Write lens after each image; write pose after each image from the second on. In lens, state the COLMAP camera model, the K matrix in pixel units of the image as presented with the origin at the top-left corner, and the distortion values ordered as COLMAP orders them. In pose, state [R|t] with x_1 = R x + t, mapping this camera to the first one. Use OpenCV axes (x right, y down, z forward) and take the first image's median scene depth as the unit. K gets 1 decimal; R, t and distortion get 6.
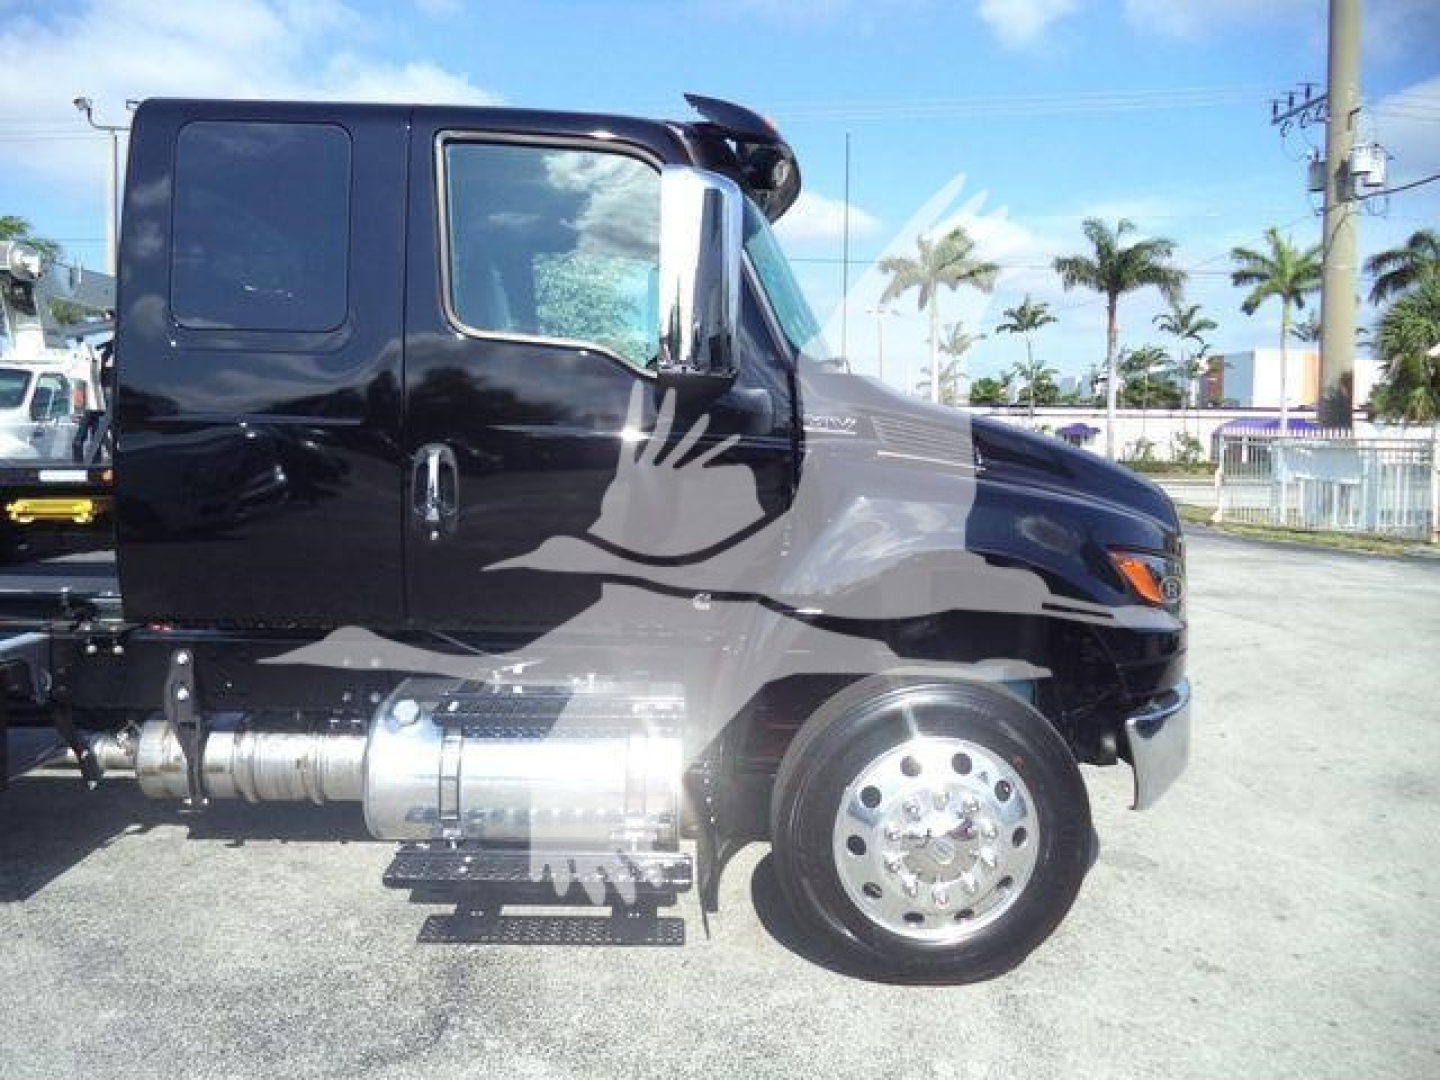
lens RADIAL K [[1149.2, 0, 720.0], [0, 1149.2, 540.0], [0, 0, 1]] dist [-0.045052, 0.005195]
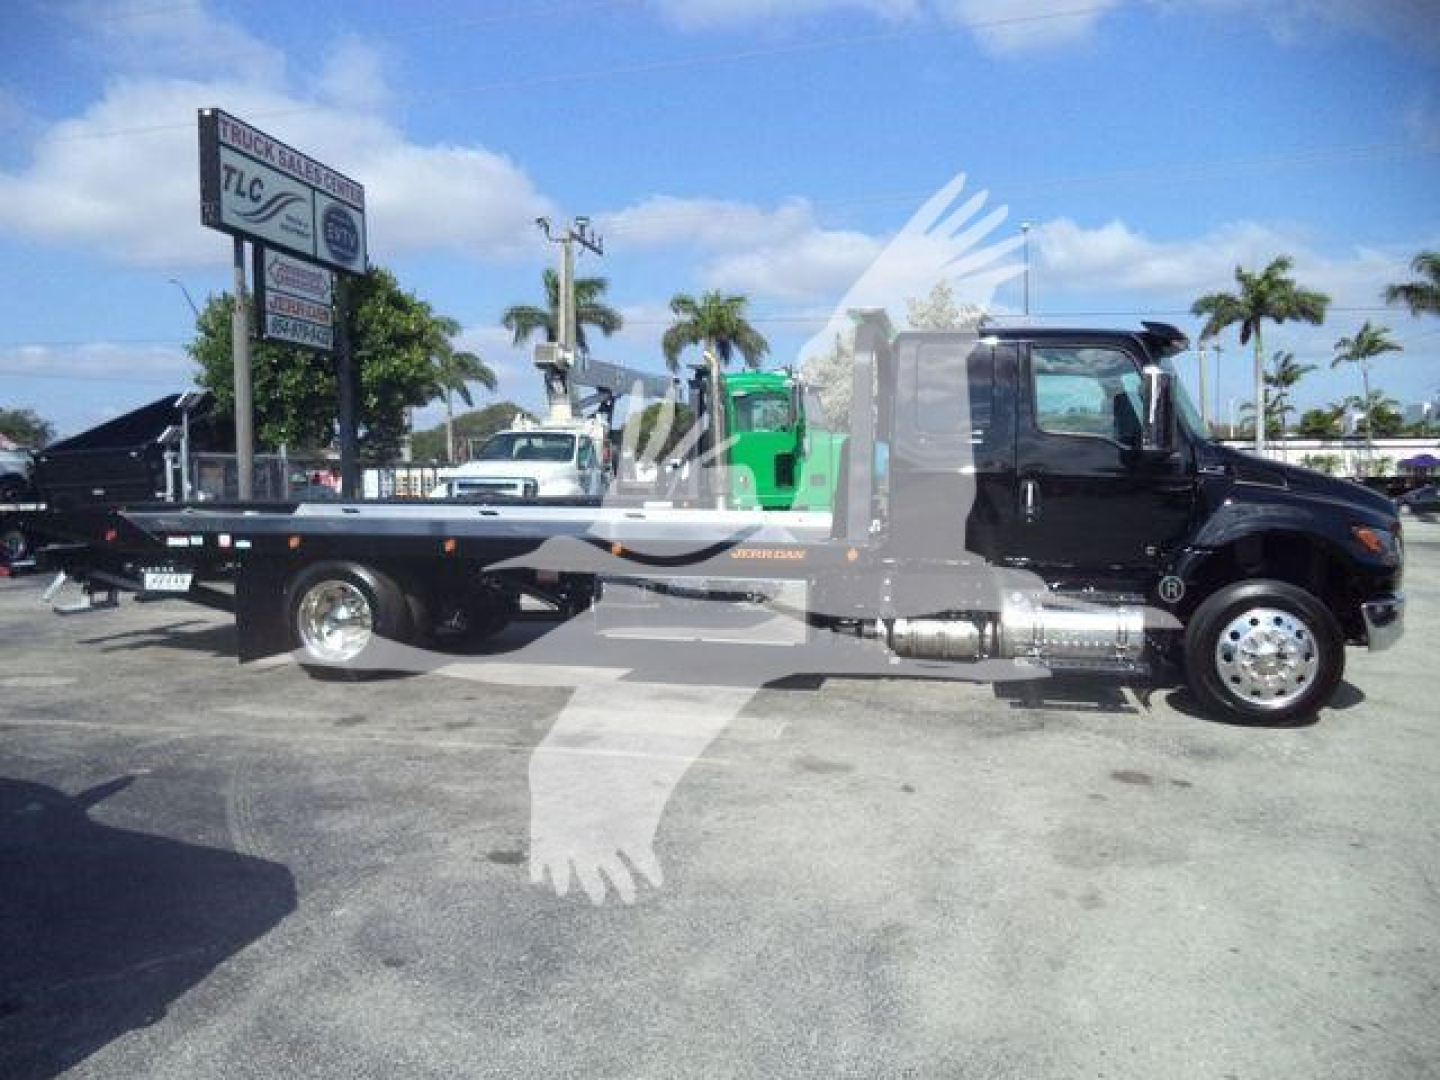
lens RADIAL K [[1174.1, 0, 723.0], [0, 1174.1, 536.6], [0, 0, 1]] dist [-0.033009, 0.002144]
pose [[0.969592, -0.002082, -0.244718, -0.231955], [-0.007428, 0.999253, -0.037933, 0.104327], [0.244614, 0.038597, 0.968852, -1.207450]]
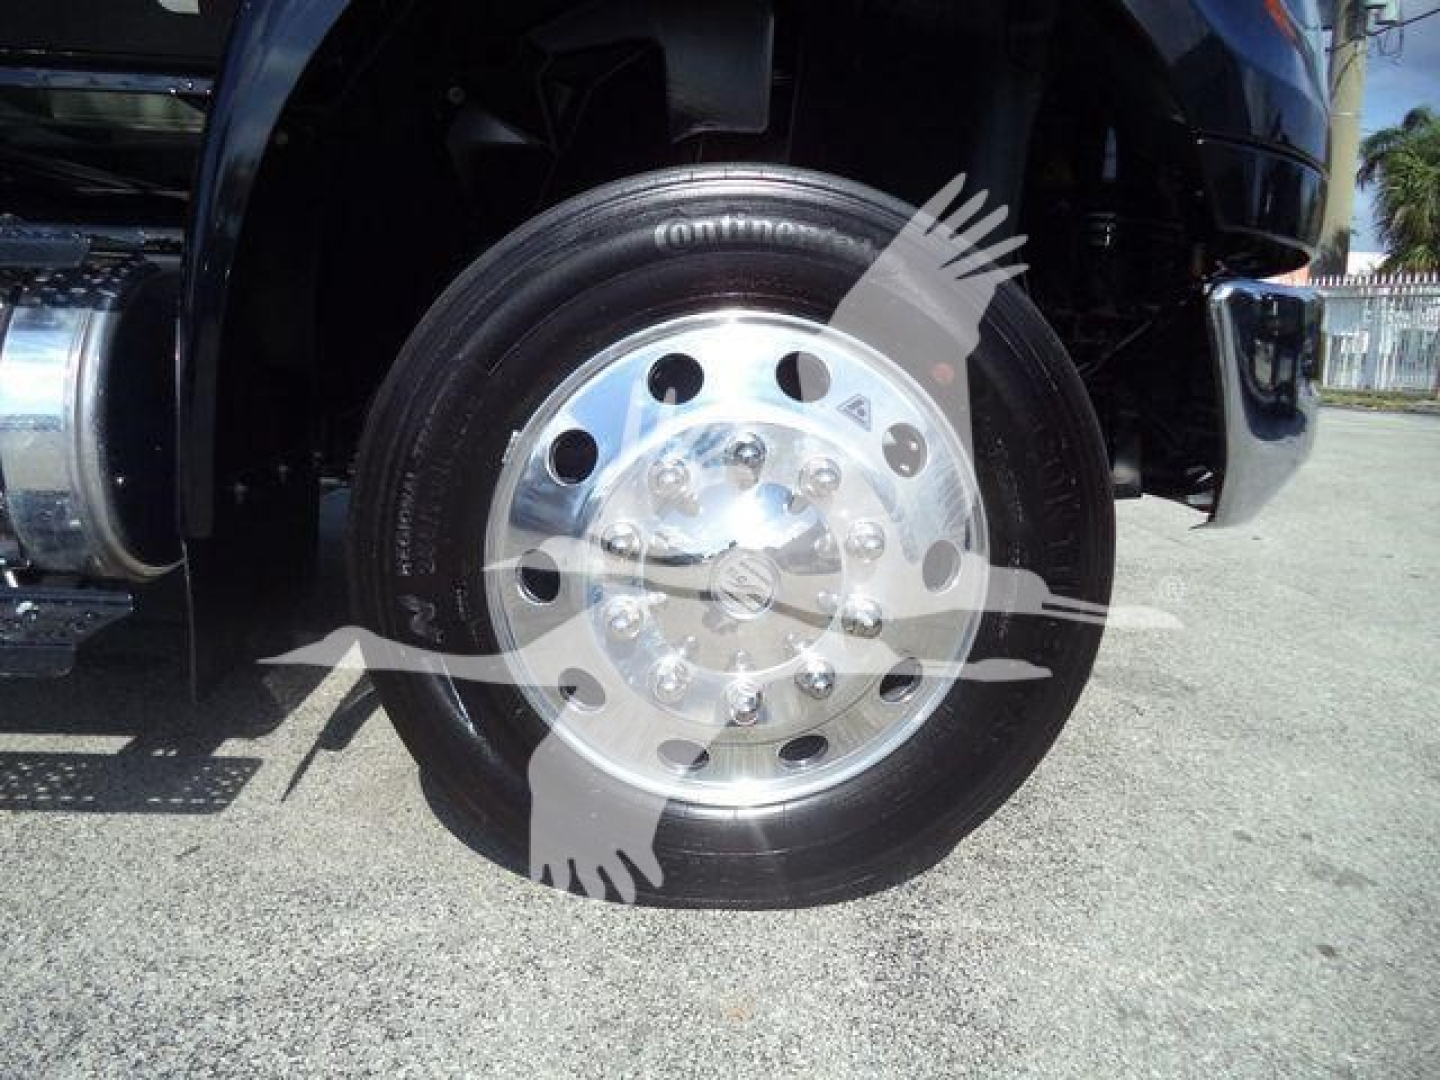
lens RADIAL K [[1205.2, 0, 694.2], [0, 1205.2, 539.7], [0, 0, 1]] dist [0.002428, -0.067793]
pose [[0.999625, 0.014966, 0.022930, 0.137363], [-0.017449, 0.993530, 0.112217, 0.171403], [-0.021103, -0.112575, 0.993419, 0.480811]]
